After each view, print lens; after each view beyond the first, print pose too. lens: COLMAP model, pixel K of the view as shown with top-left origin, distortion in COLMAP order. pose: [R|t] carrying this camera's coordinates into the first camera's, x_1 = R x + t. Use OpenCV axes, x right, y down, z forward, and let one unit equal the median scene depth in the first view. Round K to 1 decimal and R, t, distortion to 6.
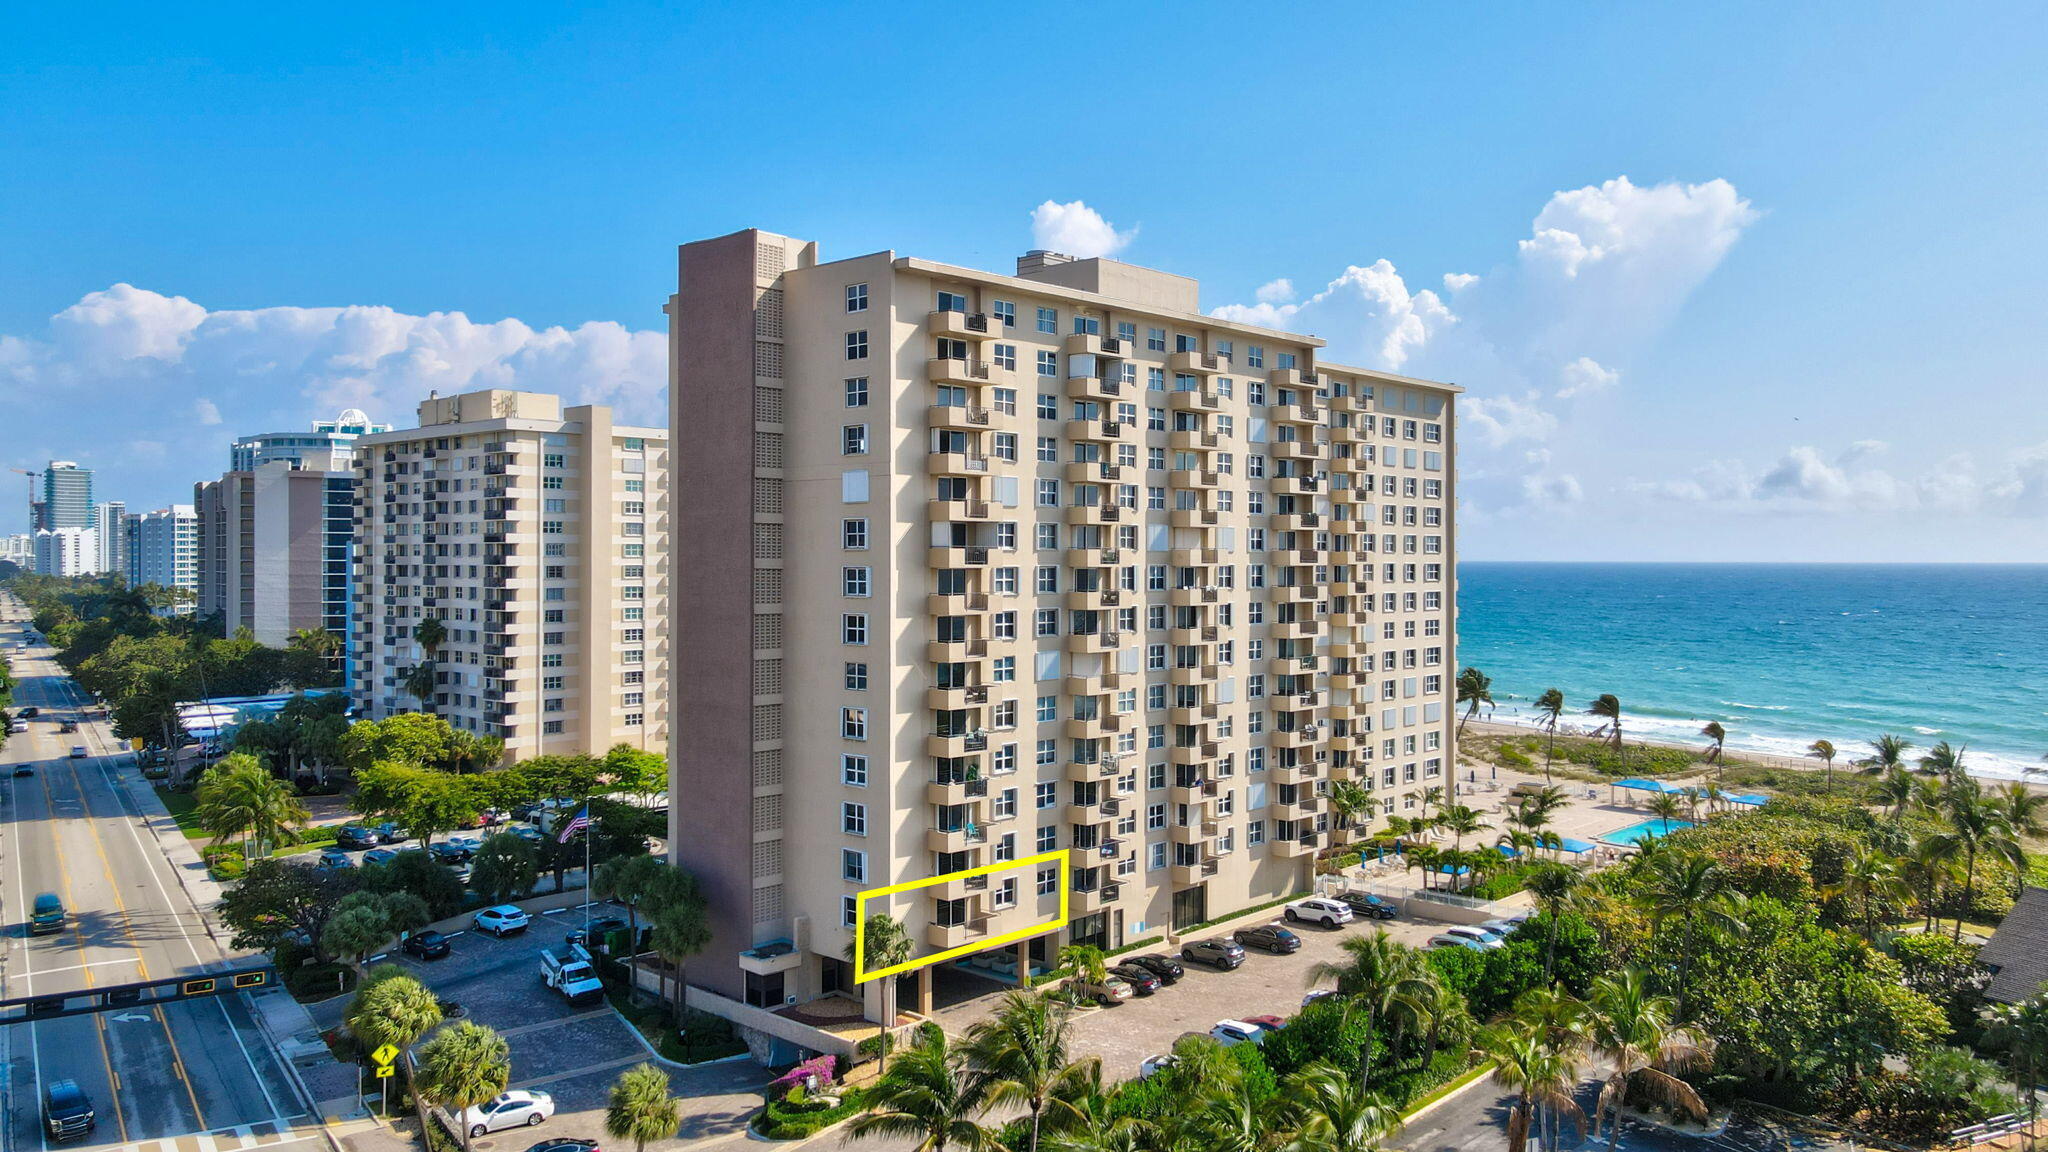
lens RADIAL K [[1549.6, 0, 1033.6], [0, 1549.6, 569.1], [0, 0, 1]] dist [0.027931, 0.000963]
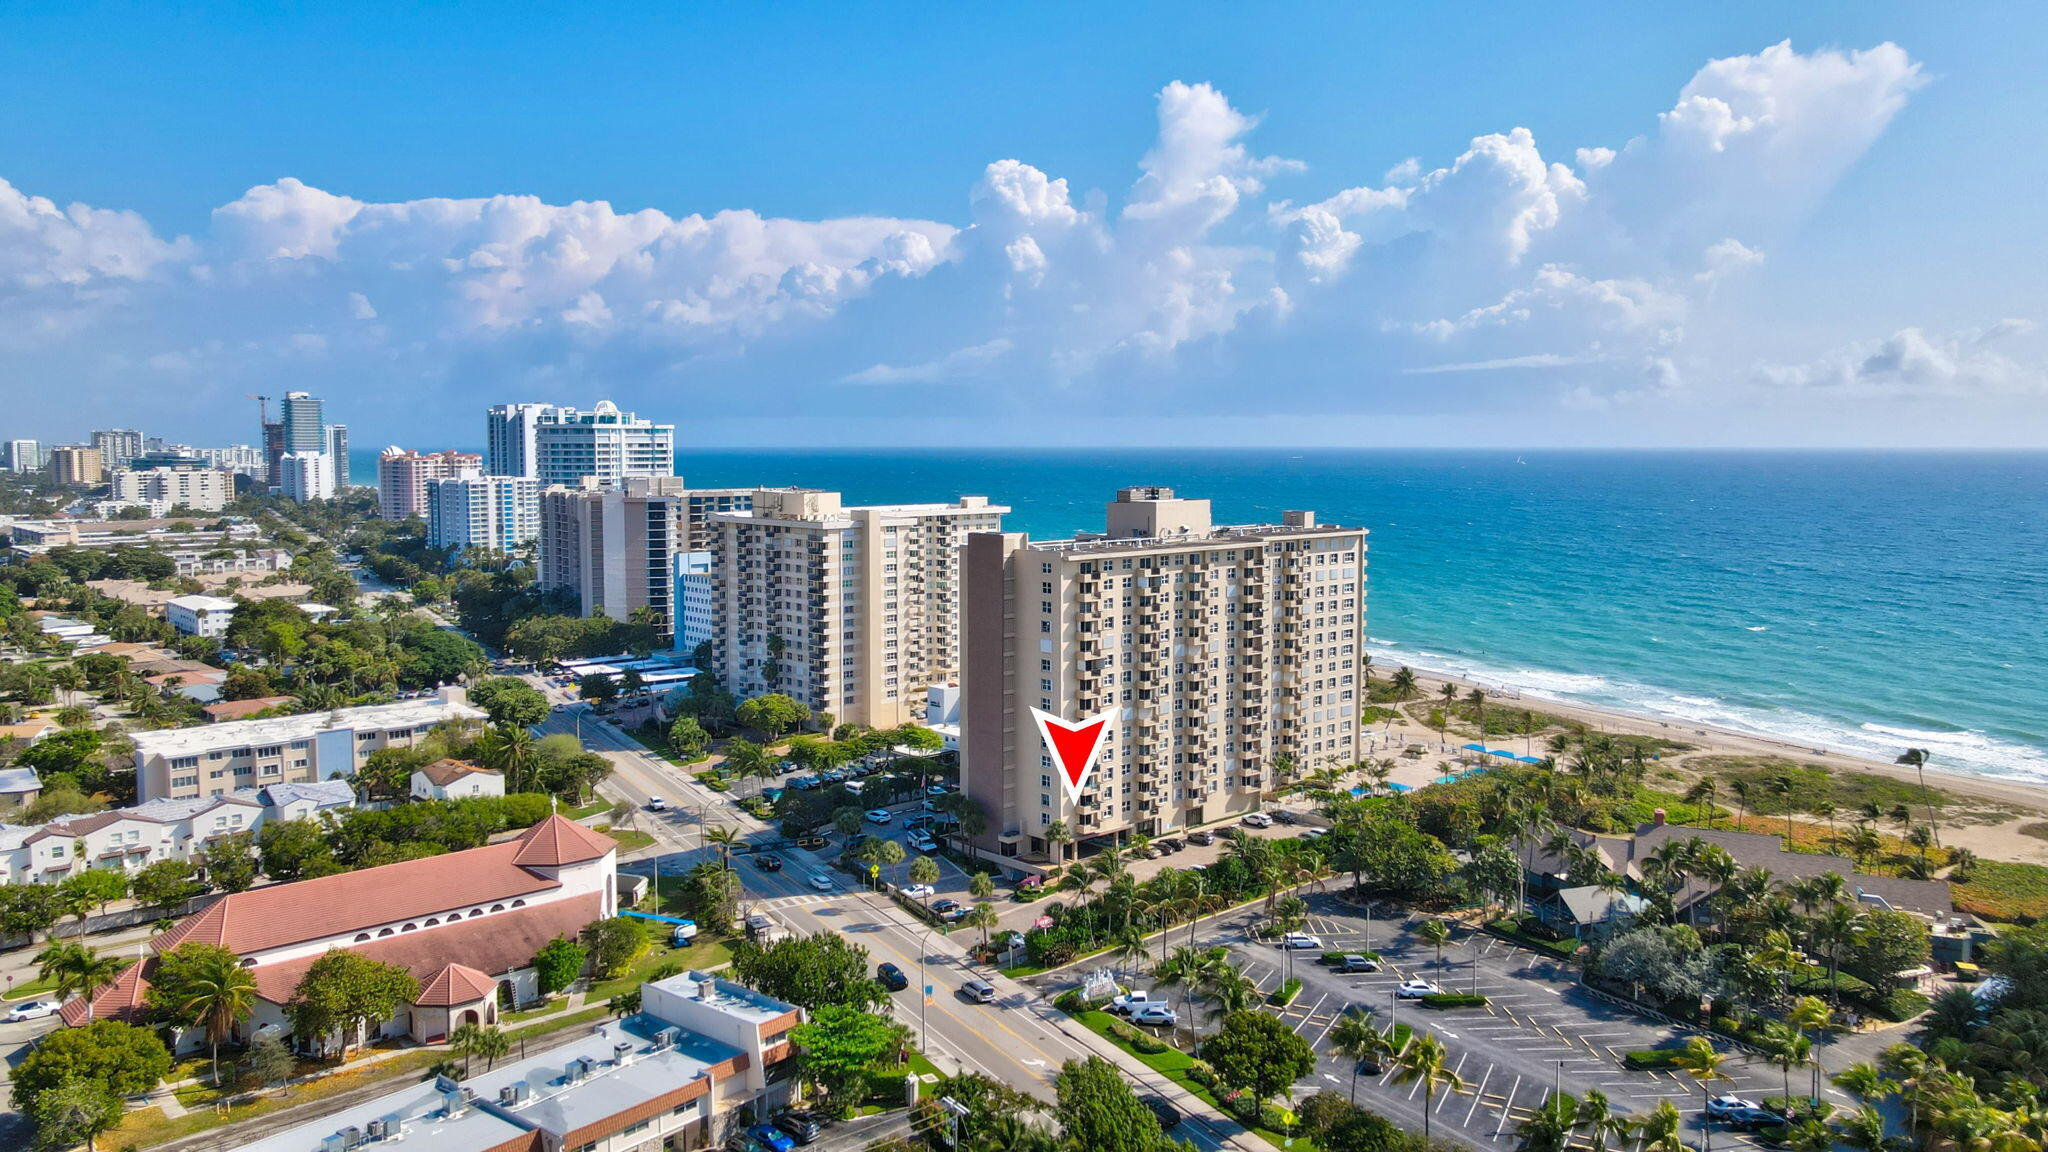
lens RADIAL K [[1561.9, 0, 1024.0], [0, 1561.9, 576.0], [0, 0, 1]] dist [0.033276, 0.003728]
pose [[0.996531, 0.005166, -0.083065, 0.043164], [0.001554, 0.996743, 0.080630, -0.293901], [0.083211, -0.080479, 0.993277, -1.159920]]
